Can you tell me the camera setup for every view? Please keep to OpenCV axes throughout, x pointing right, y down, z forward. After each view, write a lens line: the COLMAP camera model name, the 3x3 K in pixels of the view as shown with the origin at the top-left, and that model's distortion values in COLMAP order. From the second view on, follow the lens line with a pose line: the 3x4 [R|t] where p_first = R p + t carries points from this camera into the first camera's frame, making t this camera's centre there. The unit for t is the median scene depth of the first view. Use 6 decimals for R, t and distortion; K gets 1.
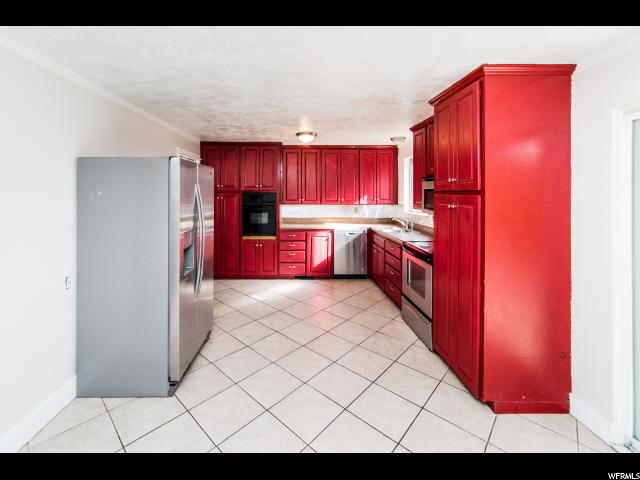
lens RADIAL K [[266.8, 0, 288.8], [0, 266.8, 191.9], [0, 0, 1]] dist [-0.000821, -0.000086]
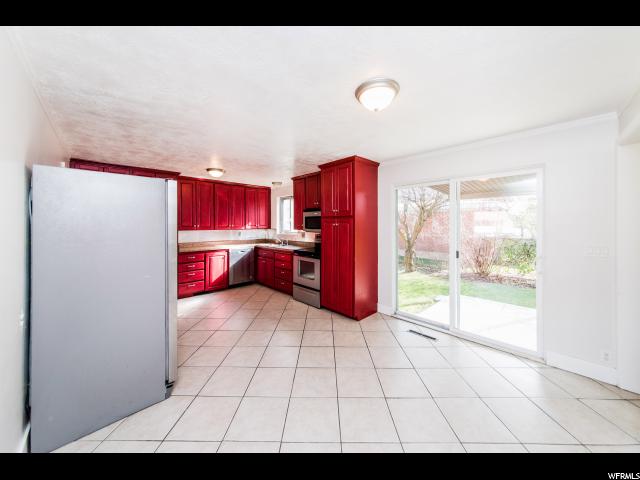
lens RADIAL K [[226.8, 0, 301.8], [0, 226.8, 226.0], [0, 0, 1]] dist [-0.000512, -0.000016]
pose [[0.757663, -0.004820, 0.652628, -0.261400], [-0.002418, 0.999945, 0.010192, 0.019915], [-0.652642, -0.009300, 0.757610, -0.025484]]
